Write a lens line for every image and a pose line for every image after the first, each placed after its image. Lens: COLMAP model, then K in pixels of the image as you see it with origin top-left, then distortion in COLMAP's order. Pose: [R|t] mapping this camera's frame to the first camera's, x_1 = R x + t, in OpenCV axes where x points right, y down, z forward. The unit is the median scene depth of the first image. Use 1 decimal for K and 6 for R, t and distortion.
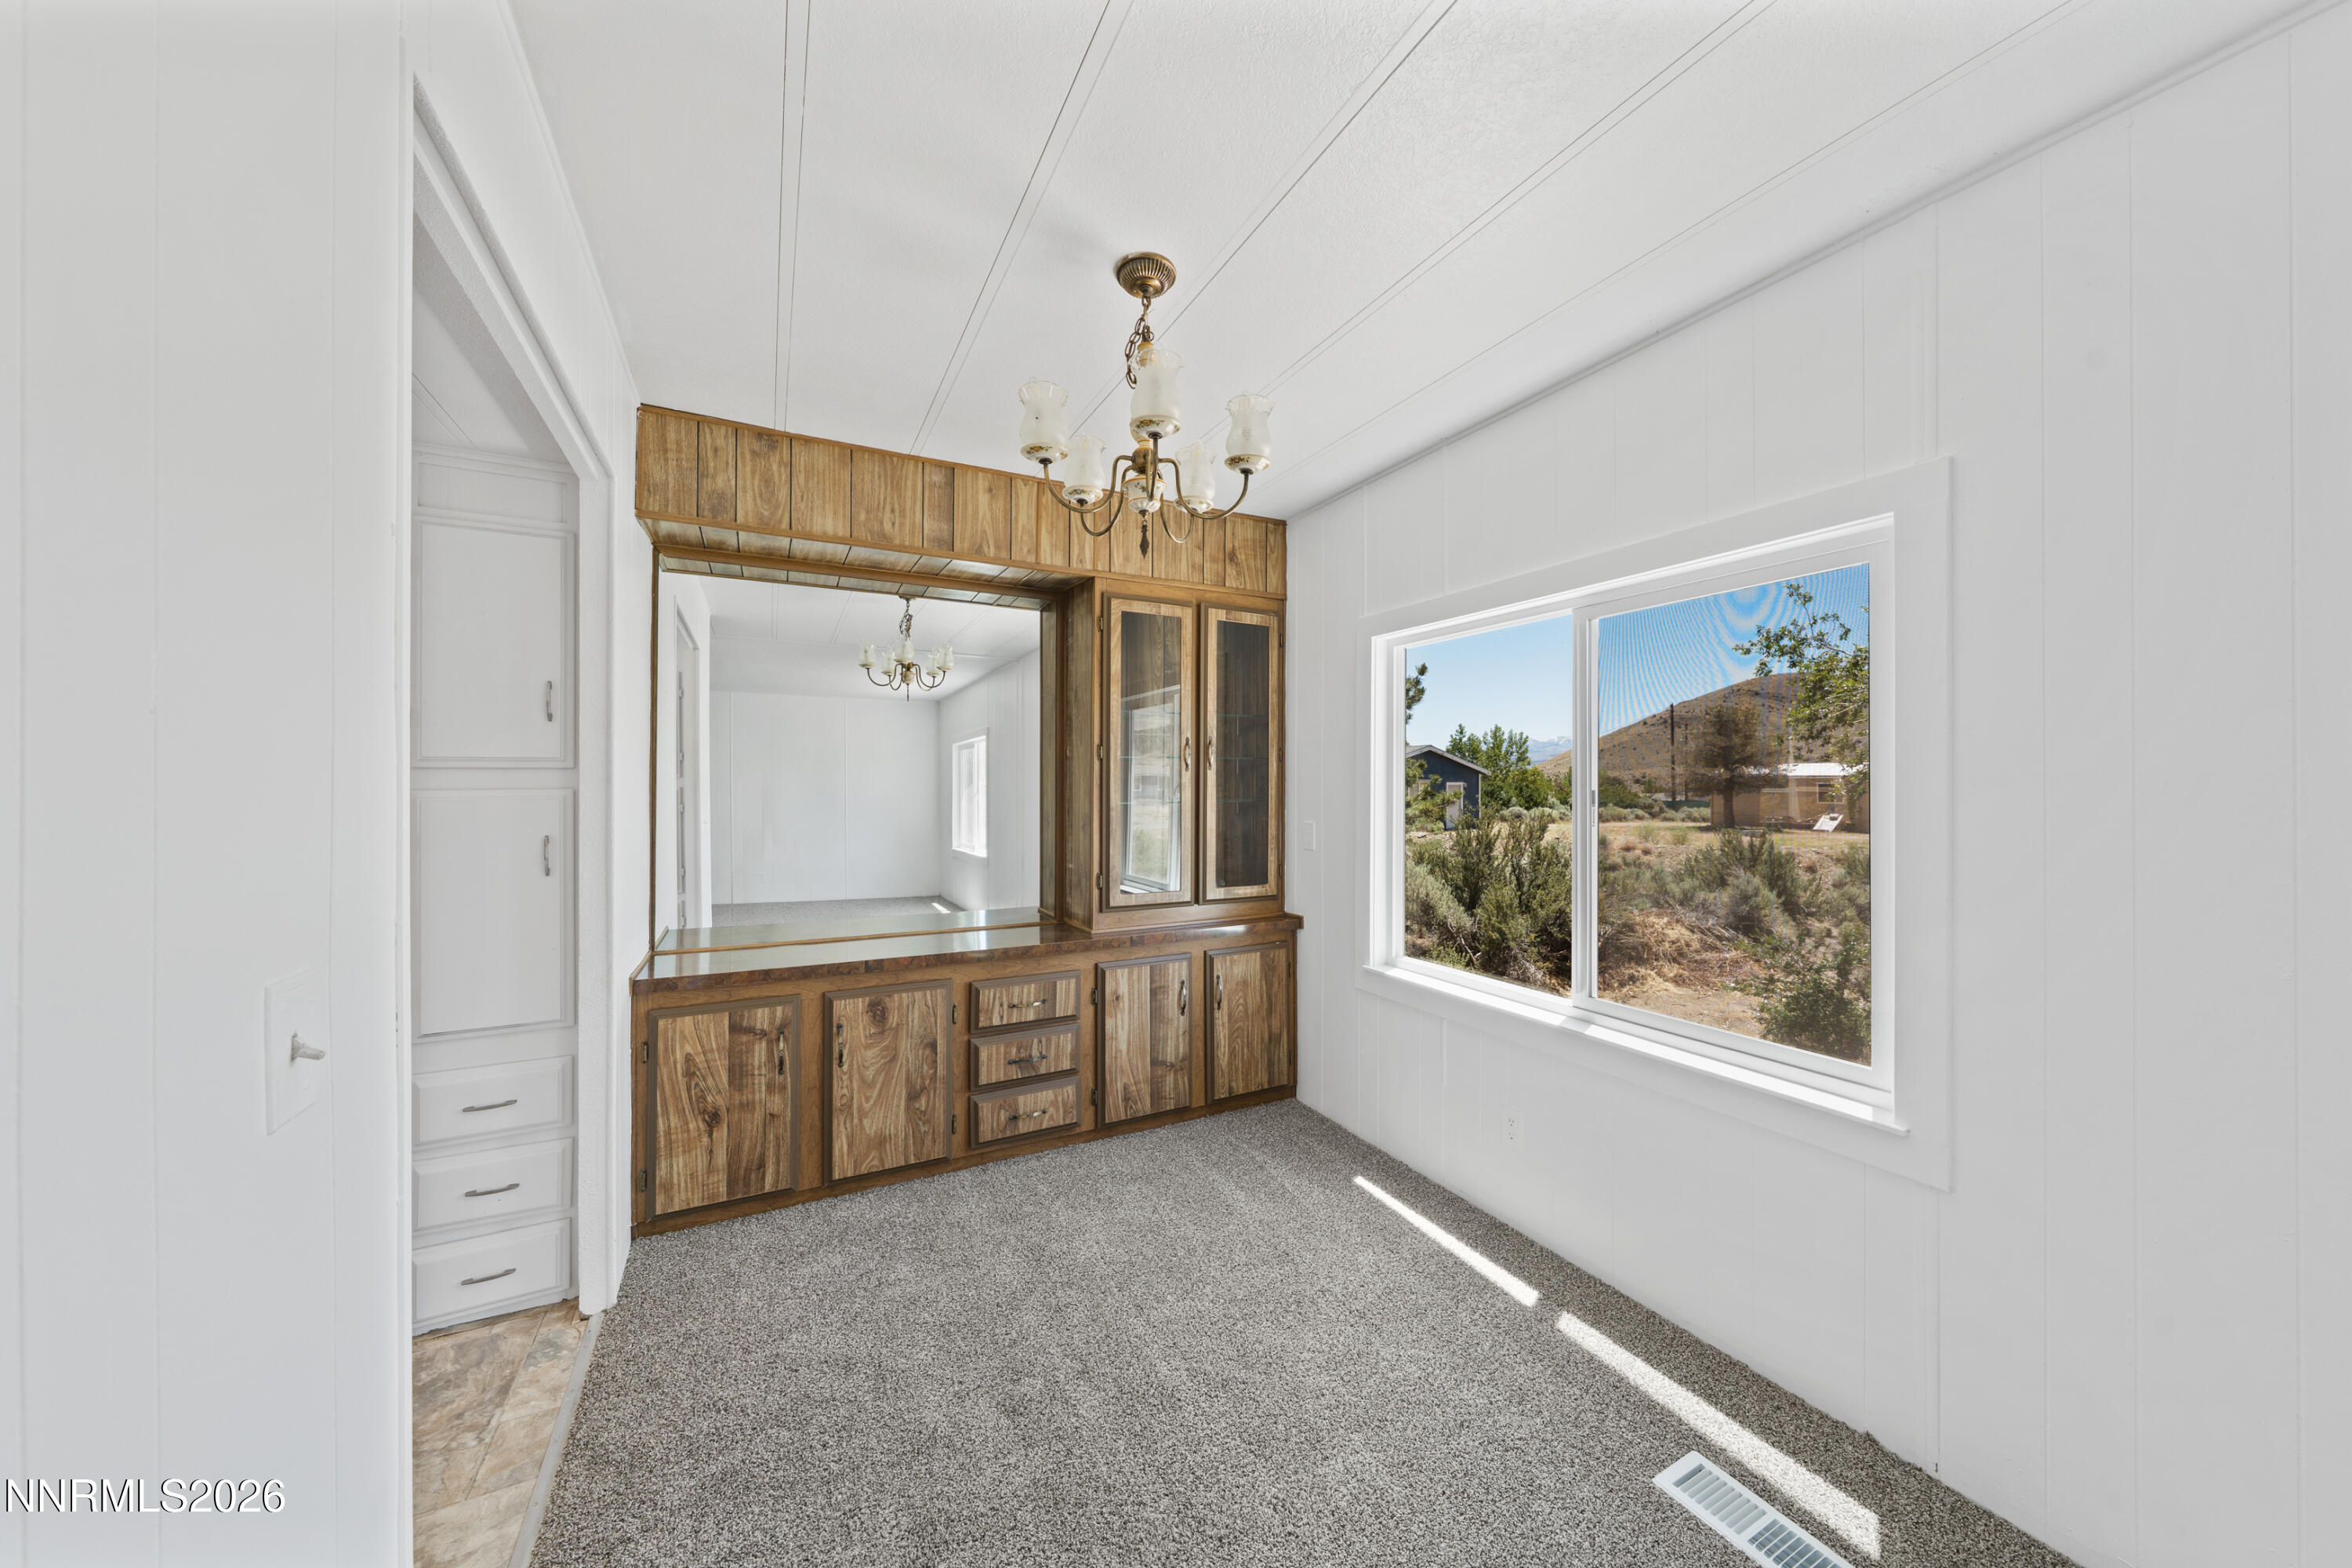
lens RADIAL K [[795.0, 0, 1179.4], [0, 795.0, 781.1], [0, 0, 1]] dist [-0.001073, -0.000297]
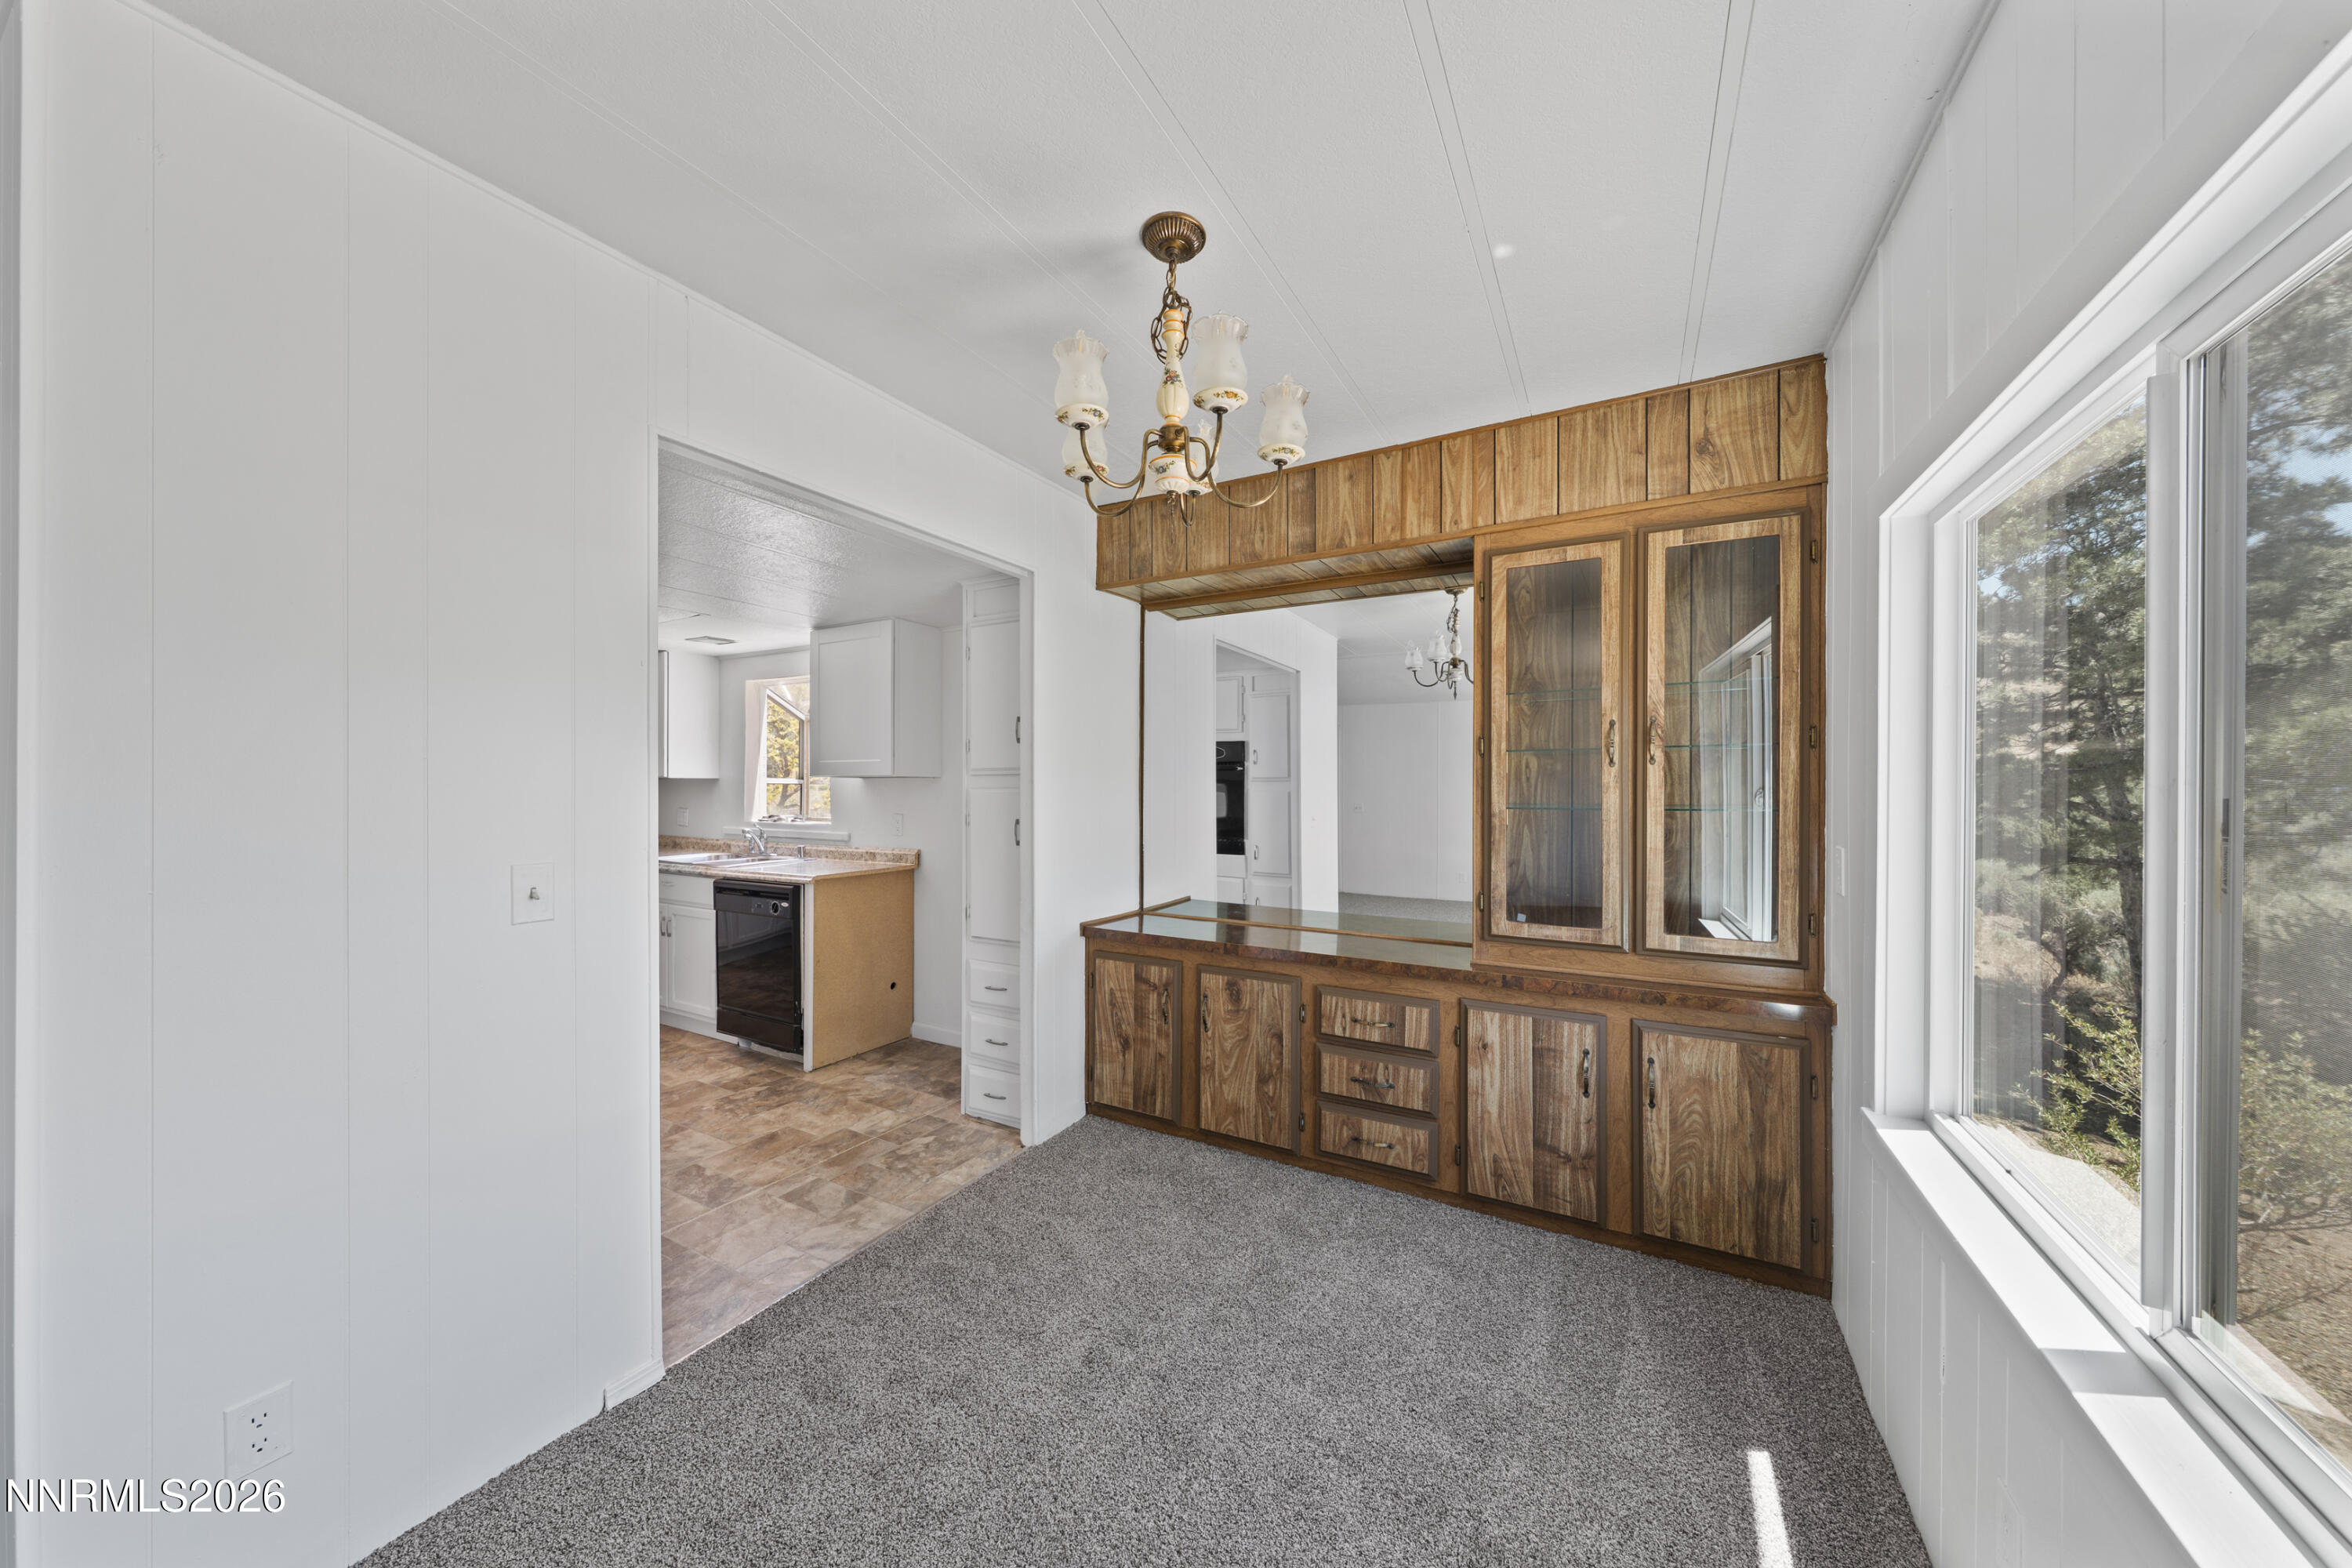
lens RADIAL K [[795.0, 0, 1172.3], [0, 795.0, 788.5], [0, 0, 1]] dist [-0.001073, -0.000297]
pose [[0.546772, 0.001610, -0.837280, 0.412673], [0.002634, 0.999990, 0.003643, 0.003863], [0.837277, -0.004198, 0.546763, 0.273671]]
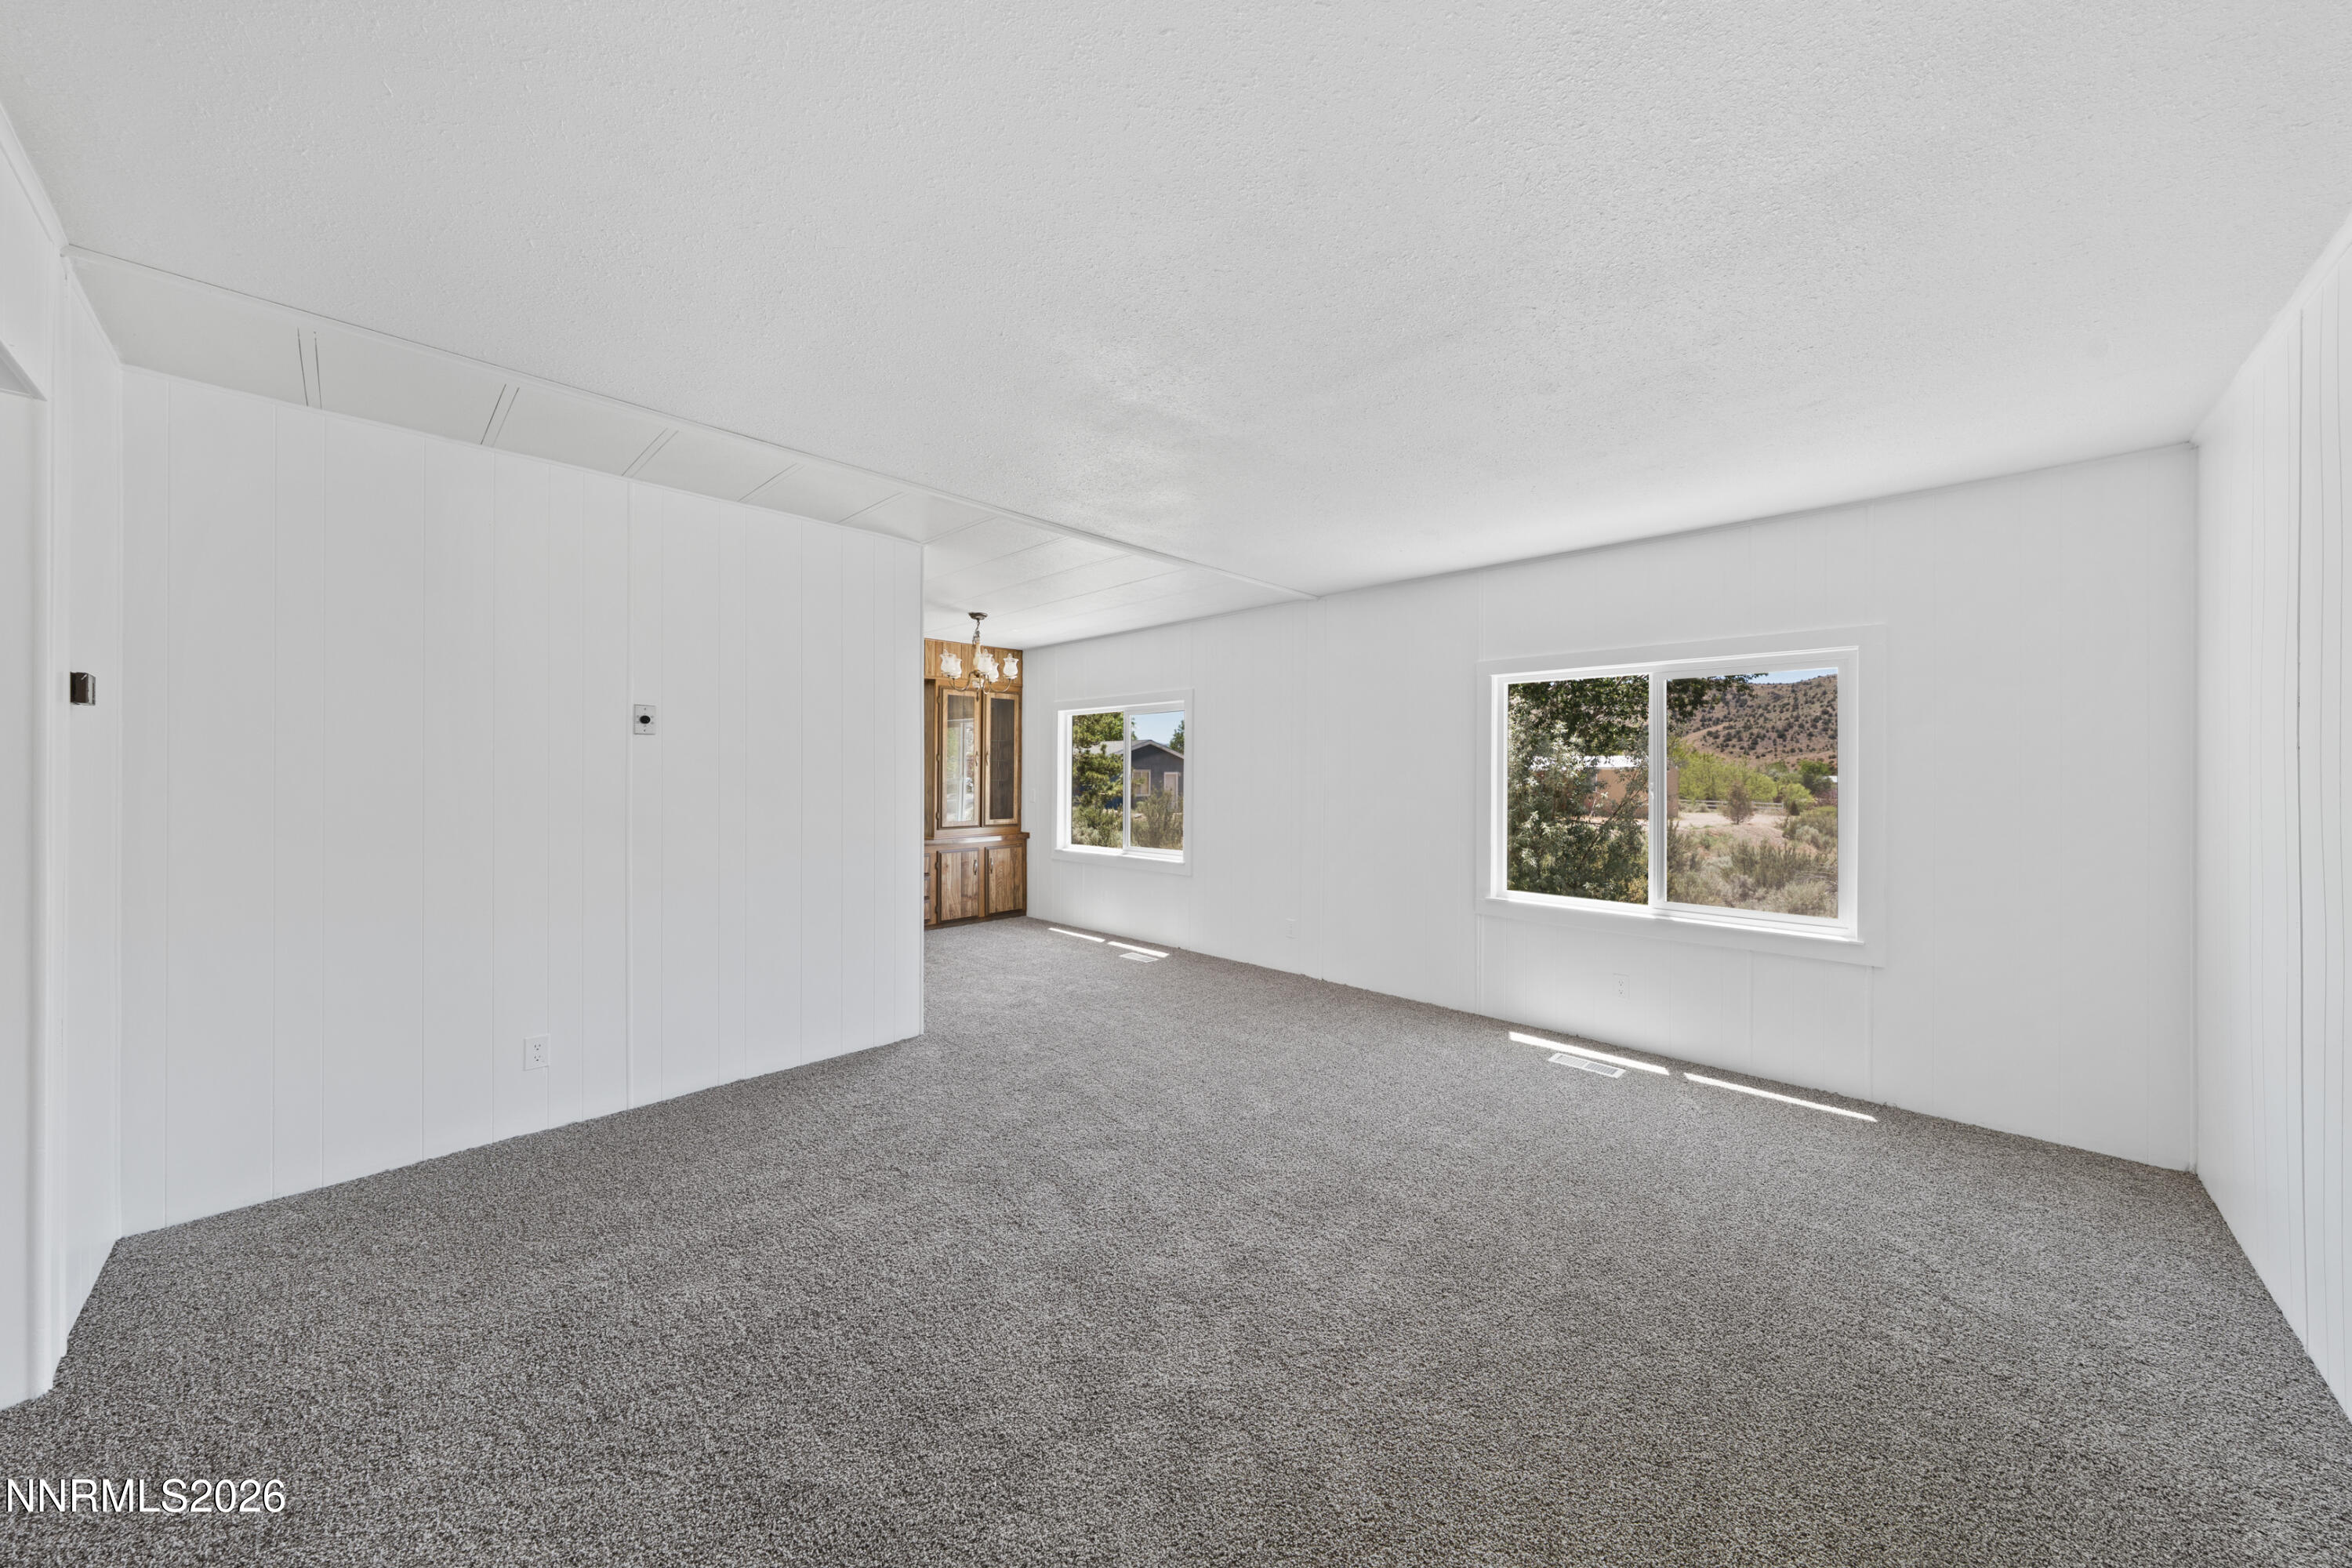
lens RADIAL K [[795.0, 0, 1180.1], [0, 795.0, 775.6], [0, 0, 1]] dist [-0.001073, -0.000297]
pose [[0.947396, 0.001503, 0.320061, -0.166735], [-0.003236, 0.999983, 0.004884, 0.000551], [-0.320048, -0.005662, 0.947384, -1.314268]]
